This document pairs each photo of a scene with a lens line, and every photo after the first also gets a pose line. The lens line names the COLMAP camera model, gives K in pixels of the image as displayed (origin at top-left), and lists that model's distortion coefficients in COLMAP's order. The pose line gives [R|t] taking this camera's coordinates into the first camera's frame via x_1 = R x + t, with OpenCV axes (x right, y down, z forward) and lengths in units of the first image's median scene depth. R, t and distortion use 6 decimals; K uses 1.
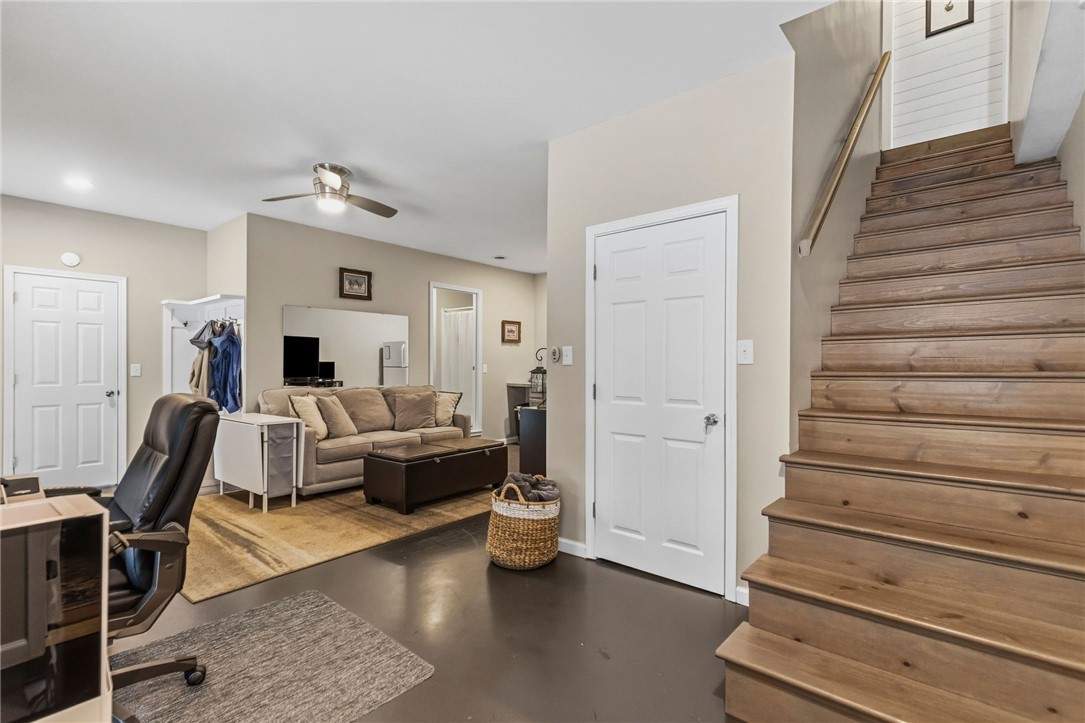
lens RADIAL K [[509.9, 0, 542.5], [0, 509.9, 361.5], [0, 0, 1]] dist [-0.011529, -0.000251]
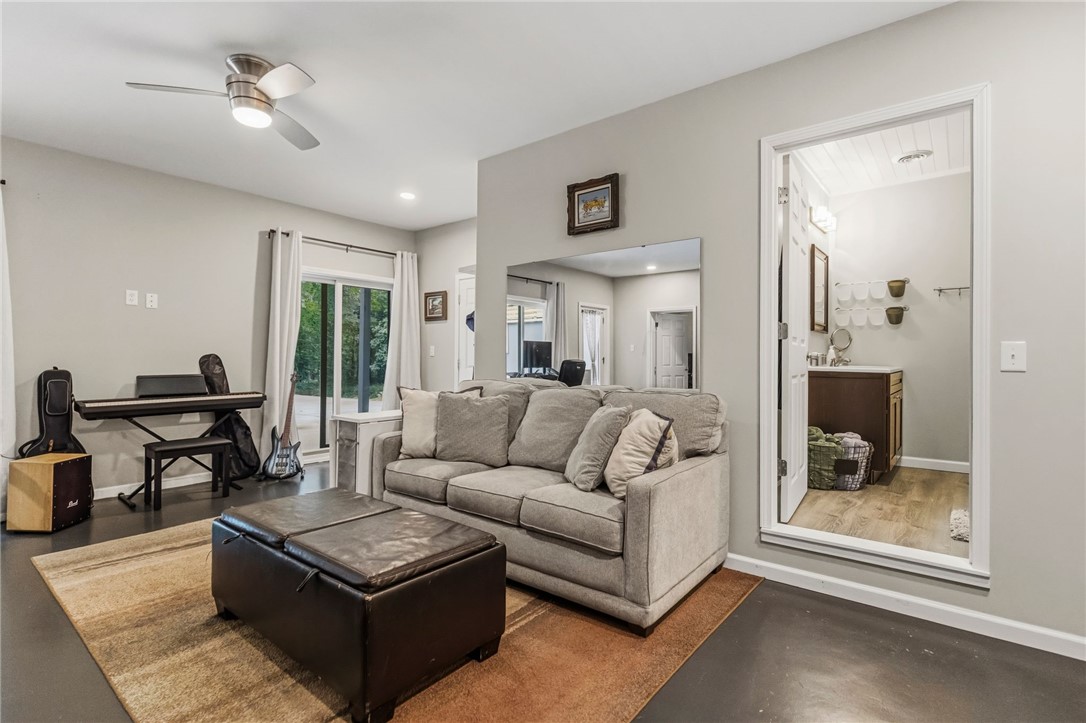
lens RADIAL K [[510.4, 0, 543.0], [0, 510.4, 361.5], [0, 0, 1]] dist [-0.011529, -0.000251]
pose [[0.035009, 0.011901, -0.999316, 0.280115], [-0.001168, 0.999929, 0.011868, 0.020896], [0.999386, 0.000752, 0.035021, 1.298084]]
